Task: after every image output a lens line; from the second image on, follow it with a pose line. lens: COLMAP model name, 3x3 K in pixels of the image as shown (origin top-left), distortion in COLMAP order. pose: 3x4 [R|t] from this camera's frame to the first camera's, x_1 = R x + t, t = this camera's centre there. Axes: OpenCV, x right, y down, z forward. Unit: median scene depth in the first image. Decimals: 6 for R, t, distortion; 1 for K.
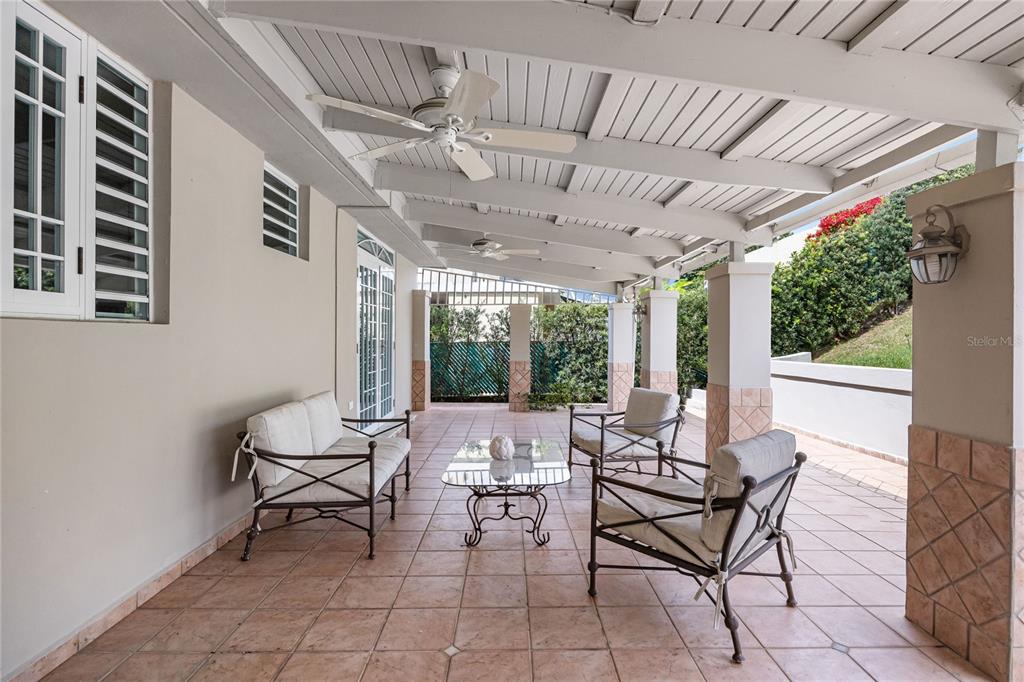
lens RADIAL K [[452.0, 0, 512.0], [0, 452.0, 341.0], [0, 0, 1]] dist [-0.001342, -0.000311]
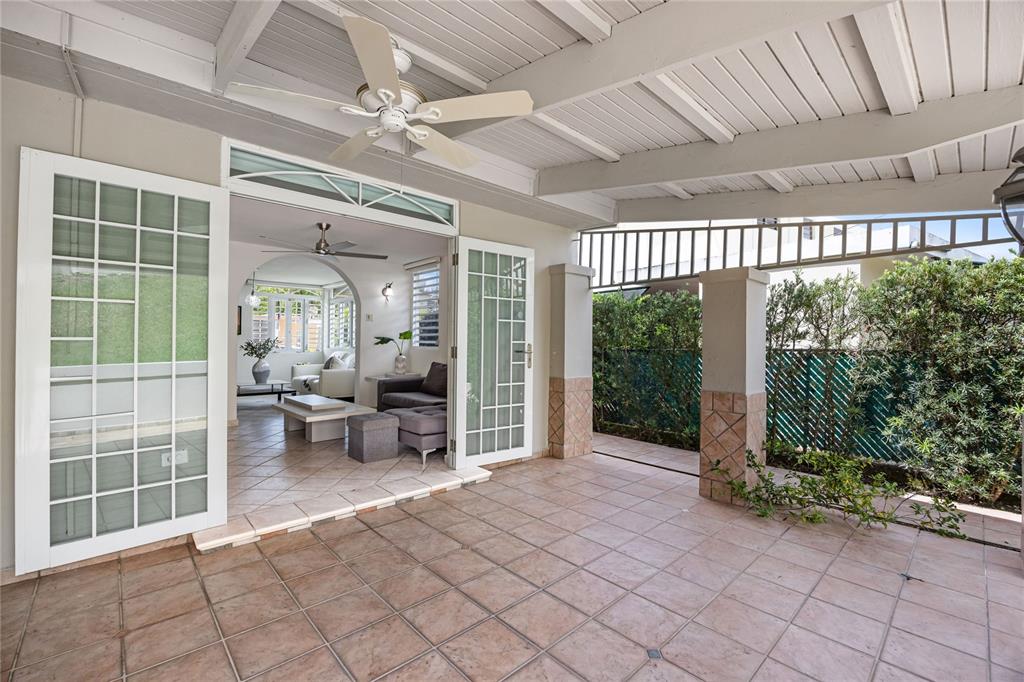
lens RADIAL K [[441.3, 0, 512.0], [0, 441.3, 341.0], [0, 0, 1]] dist [-0.013655, 0.000149]
pose [[0.676171, 0.002547, -0.736741, 0.831624], [-0.011315, 0.999912, -0.006928, -0.004527], [0.736658, 0.013020, 0.676140, 2.139930]]
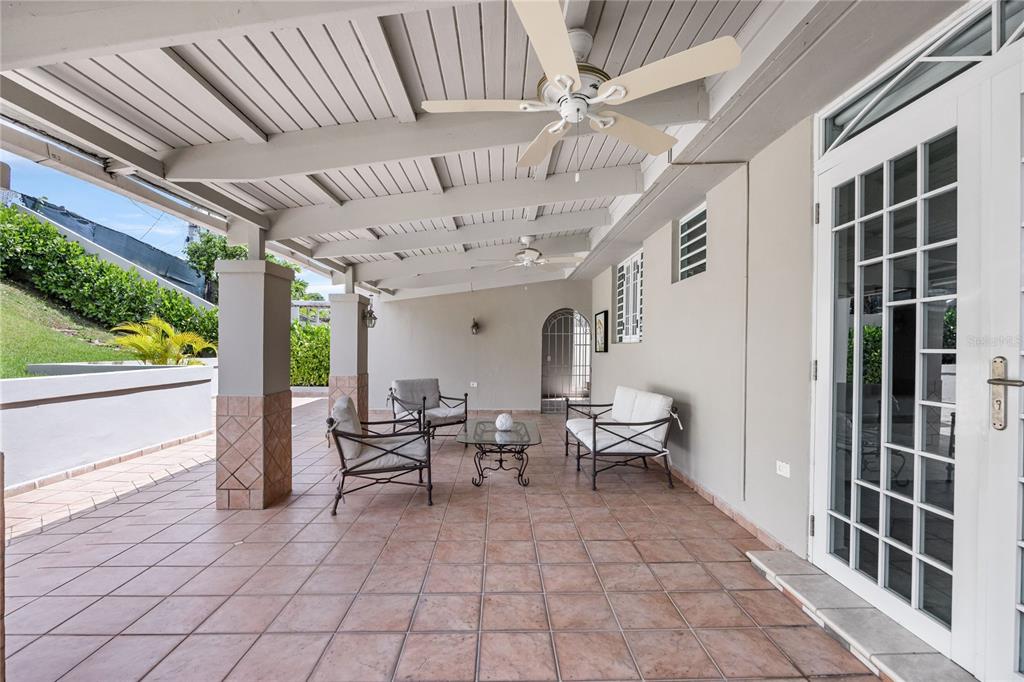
lens RADIAL K [[448.2, 0, 512.0], [0, 448.2, 341.0], [0, 0, 1]] dist [-0.034130, 0.000522]
pose [[-0.999442, -0.011564, -0.031329, 0.005340], [-0.011388, 0.999918, -0.005784, -0.023505], [0.031393, -0.005424, -0.999492, 3.677960]]
